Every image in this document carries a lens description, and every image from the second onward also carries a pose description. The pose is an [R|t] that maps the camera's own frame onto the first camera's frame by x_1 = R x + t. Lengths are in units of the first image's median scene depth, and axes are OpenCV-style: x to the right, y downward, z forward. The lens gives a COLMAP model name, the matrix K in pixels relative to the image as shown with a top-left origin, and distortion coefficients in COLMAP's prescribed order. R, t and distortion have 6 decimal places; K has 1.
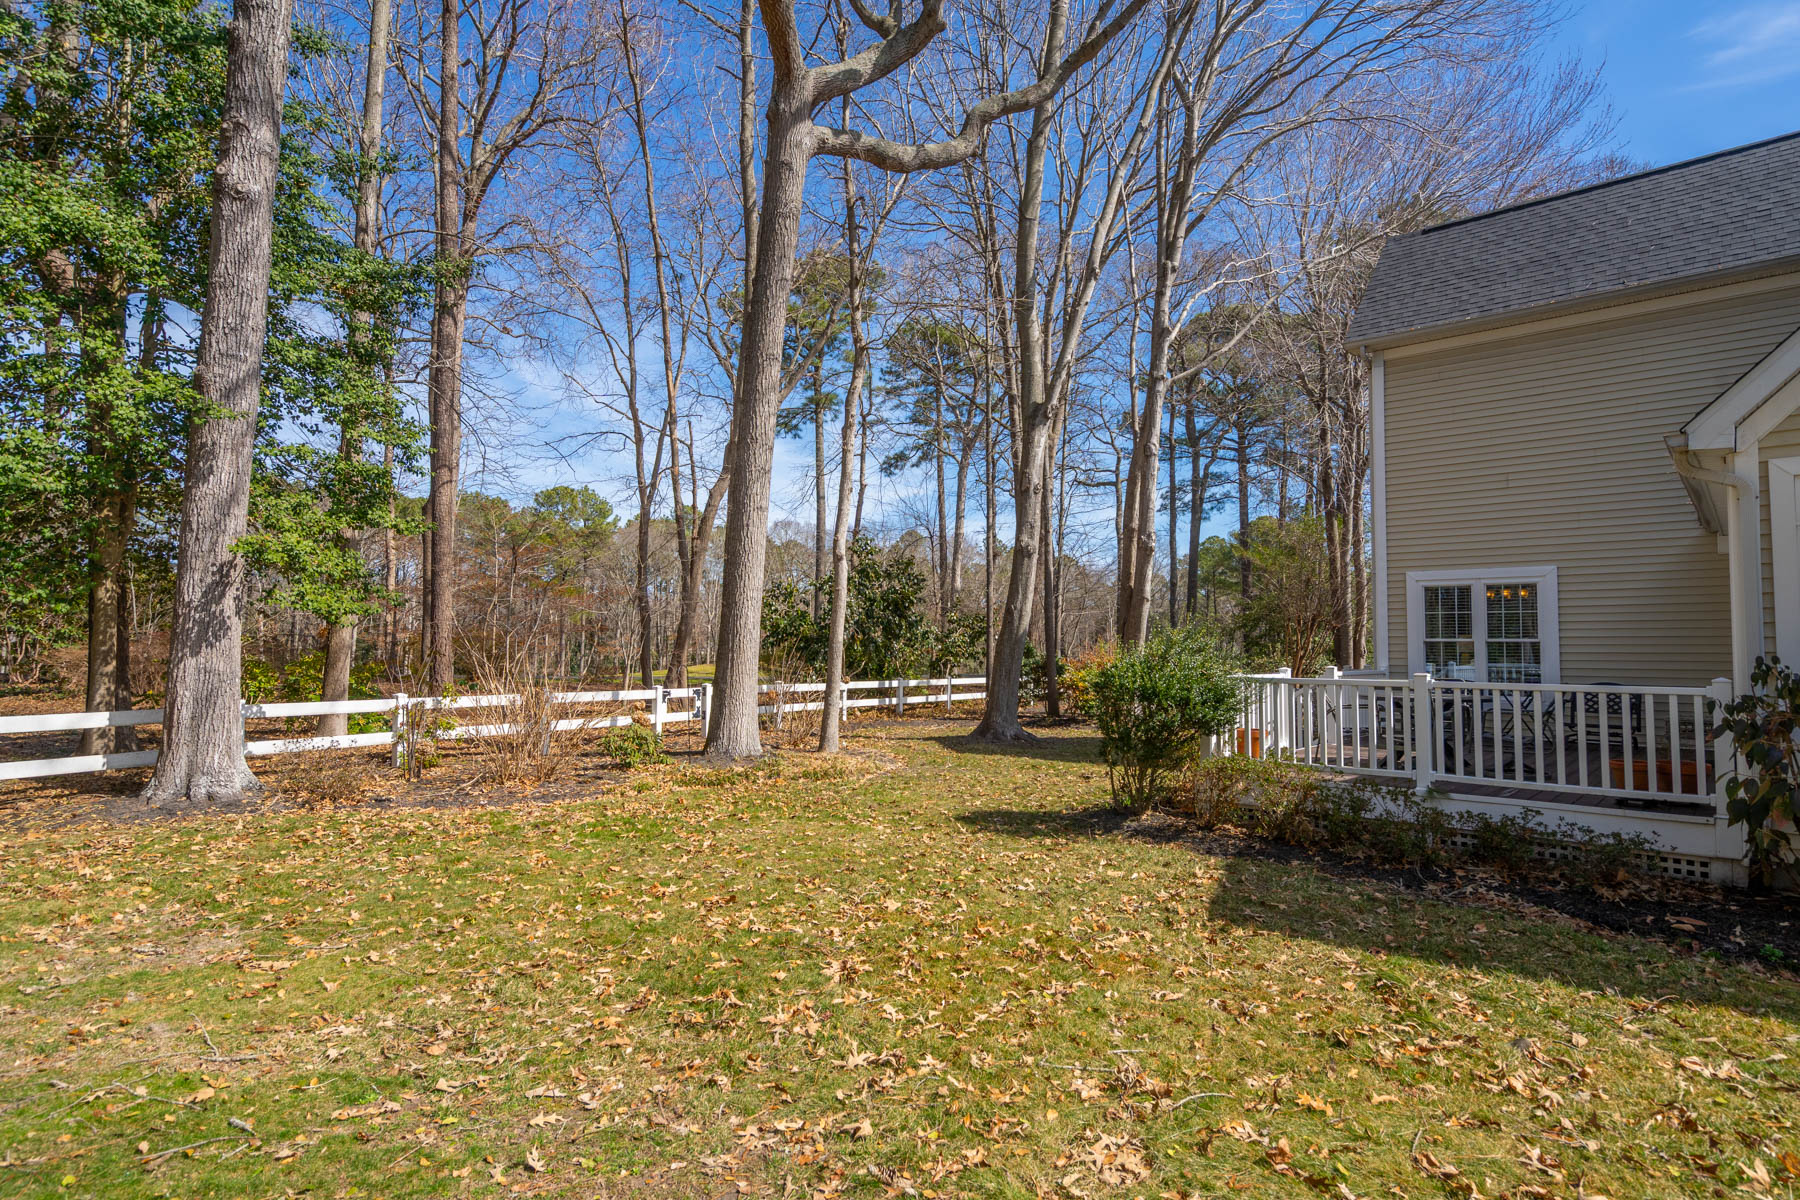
lens RADIAL K [[1003.6, 0, 900.0], [0, 1003.6, 600.0], [0, 0, 1]] dist [-0.030298, 0.000104]
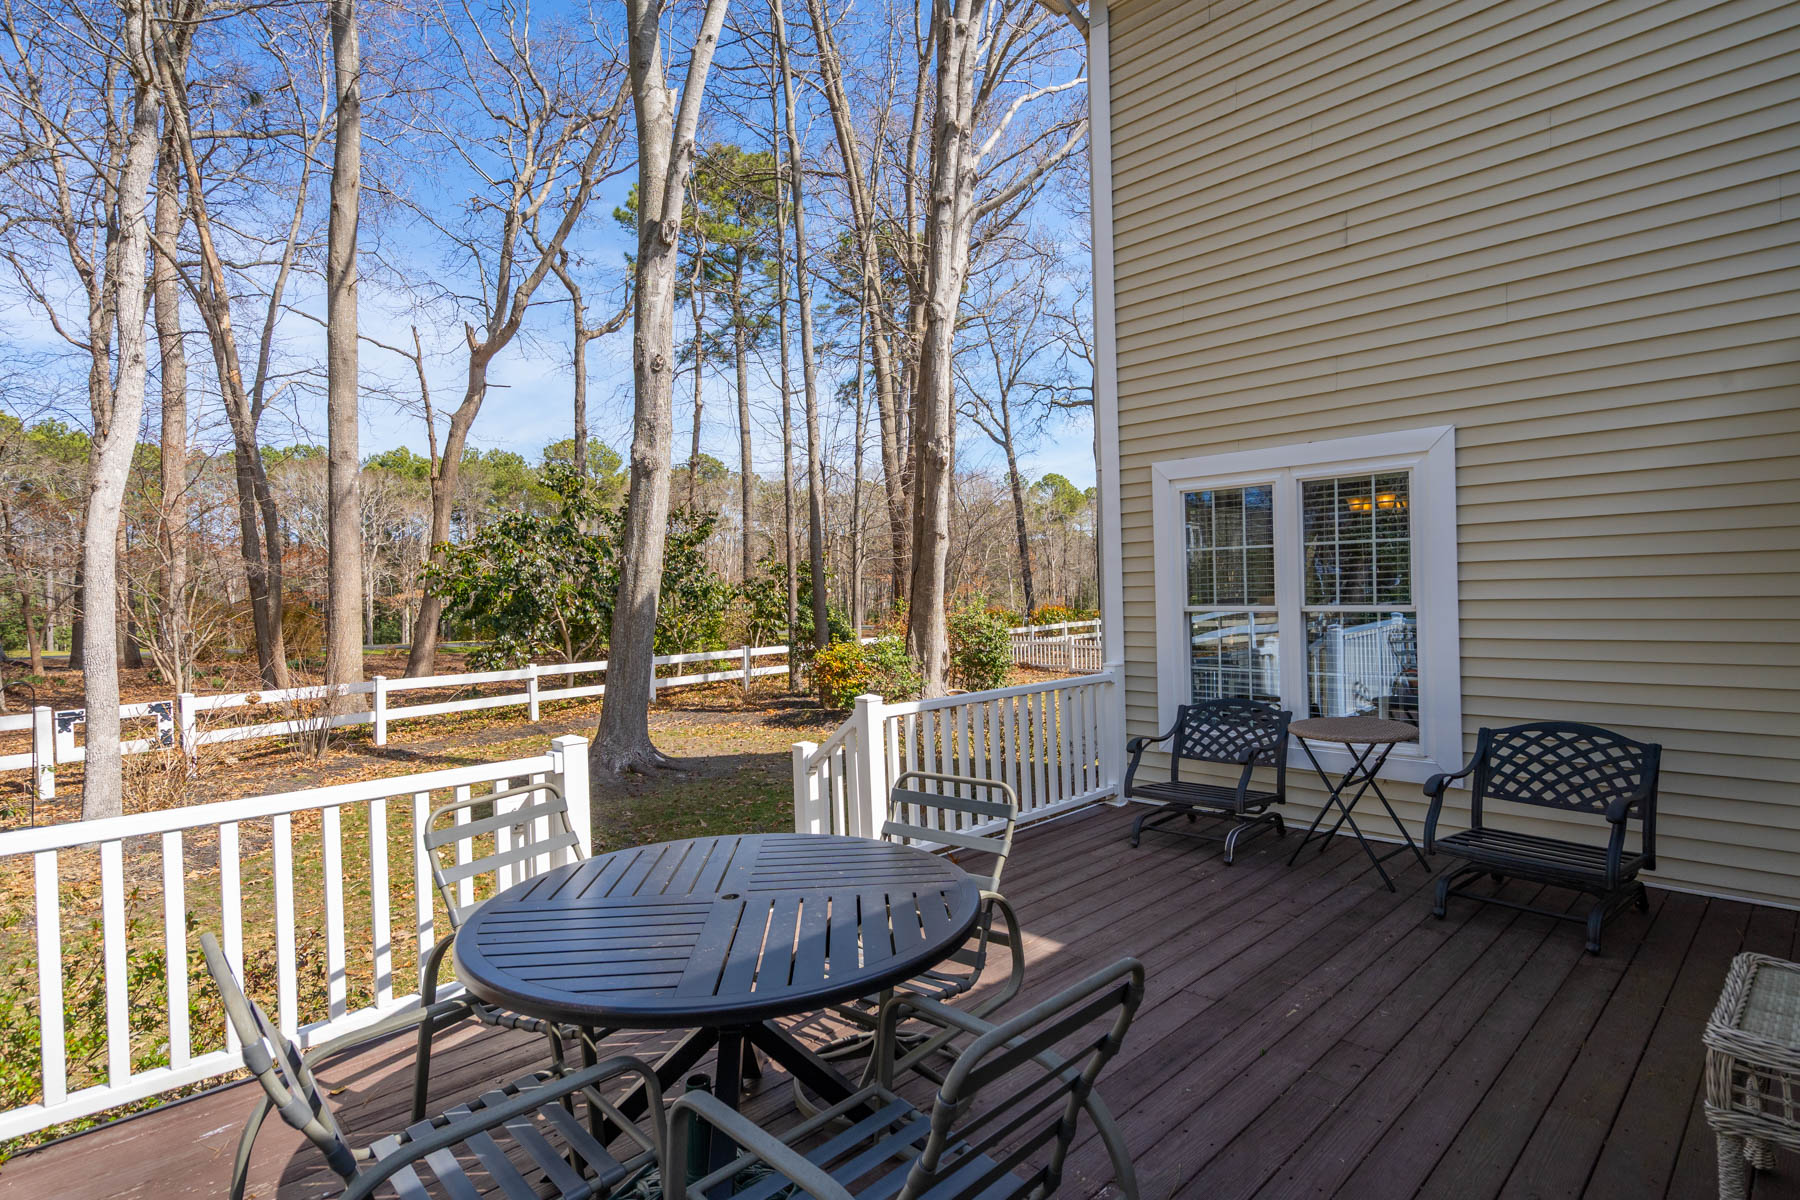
lens RADIAL K [[928.3, 0, 900.0], [0, 928.3, 600.0], [0, 0, 1]] dist [0.000046, 0.000045]
pose [[0.992289, -0.025105, -0.121377, 0.299765], [0.032389, 0.997767, 0.058412, 0.004430], [0.119640, -0.061893, 0.990886, 0.369255]]
